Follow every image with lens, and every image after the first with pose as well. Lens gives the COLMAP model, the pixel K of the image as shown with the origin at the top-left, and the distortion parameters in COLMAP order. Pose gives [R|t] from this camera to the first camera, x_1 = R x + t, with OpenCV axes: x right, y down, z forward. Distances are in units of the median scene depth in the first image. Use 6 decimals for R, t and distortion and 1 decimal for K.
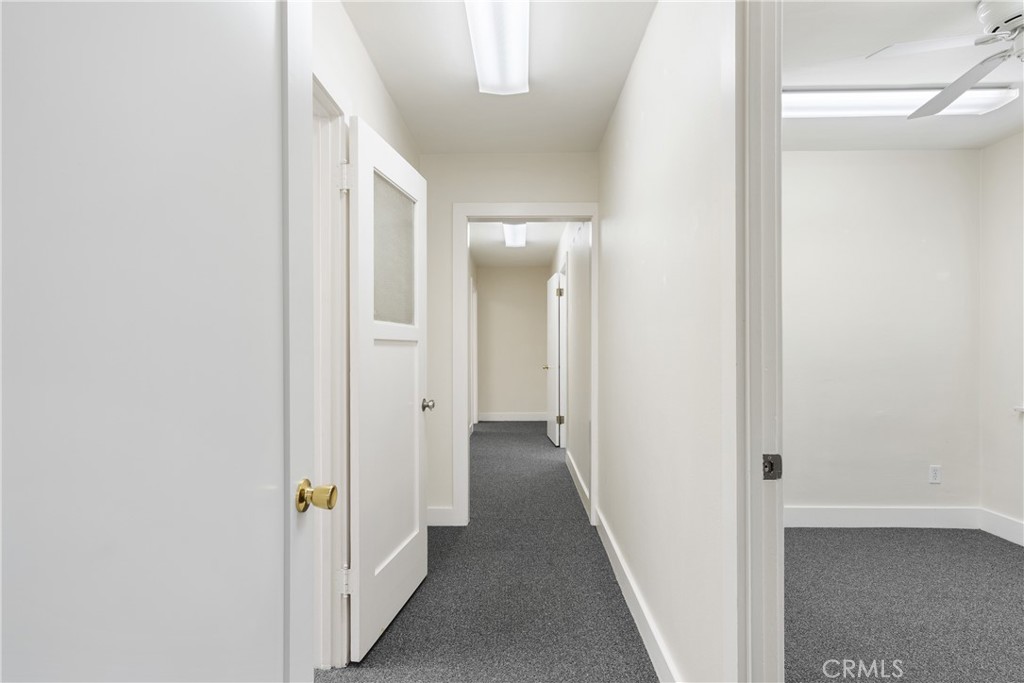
lens RADIAL K [[558.7, 0, 510.1], [0, 558.7, 344.5], [0, 0, 1]] dist [0.003171, 0.000319]
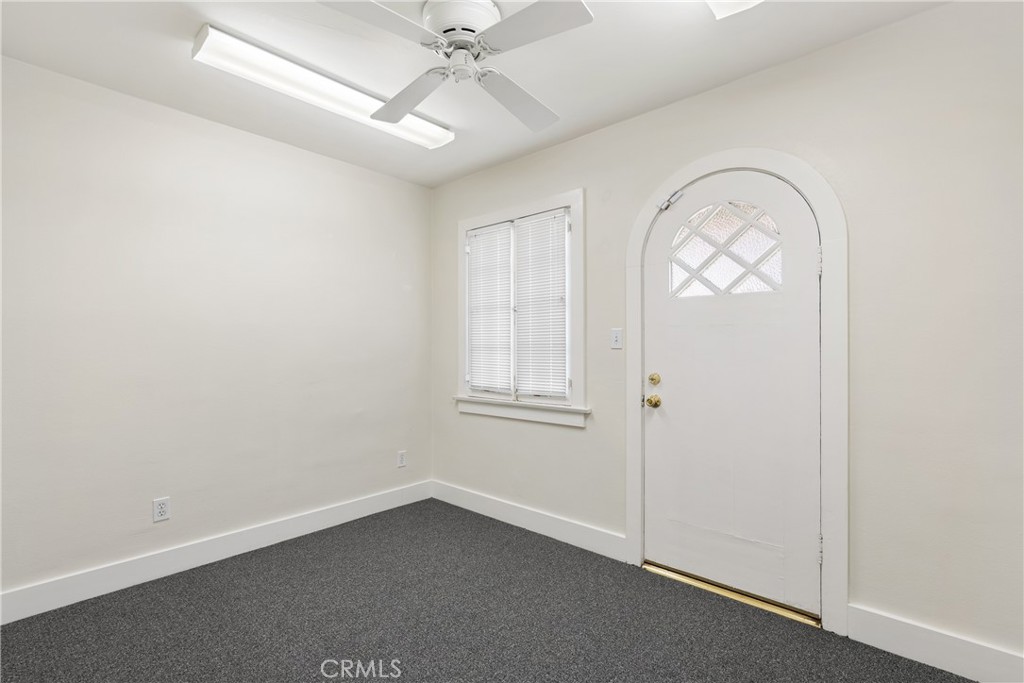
lens RADIAL K [[476.1, 0, 515.4], [0, 476.1, 351.9], [0, 0, 1]] dist [0.004465, 0.000223]
pose [[0.650656, -0.010361, 0.759302, 0.206440], [0.001167, 0.999919, 0.012643, -0.001989], [-0.759372, -0.007340, 0.650616, 0.226268]]
